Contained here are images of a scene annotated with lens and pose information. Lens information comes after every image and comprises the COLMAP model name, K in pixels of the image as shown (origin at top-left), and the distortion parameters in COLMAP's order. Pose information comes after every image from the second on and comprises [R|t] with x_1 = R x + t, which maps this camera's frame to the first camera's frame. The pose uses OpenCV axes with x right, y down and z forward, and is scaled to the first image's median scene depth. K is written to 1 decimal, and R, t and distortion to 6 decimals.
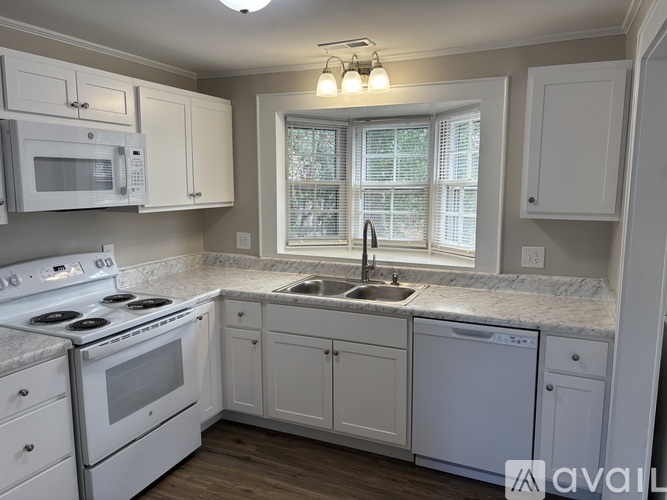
lens RADIAL K [[511.3, 0, 337.5], [0, 511.3, 249.3], [0, 0, 1]] dist [0.051653, -0.022026]
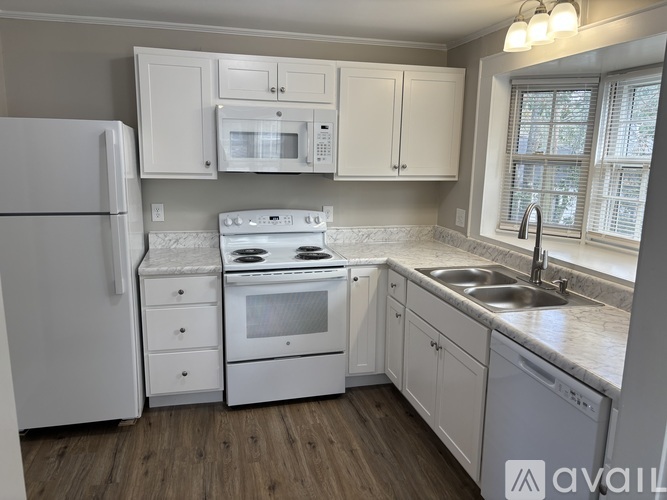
lens RADIAL K [[511.3, 0, 337.2], [0, 511.3, 250.8], [0, 0, 1]] dist [0.051653, -0.022026]
pose [[0.617038, 0.158265, -0.770854, 0.528012], [-0.126290, 0.986786, 0.101508, -0.030807], [0.776733, 0.034717, 0.628872, 0.285020]]
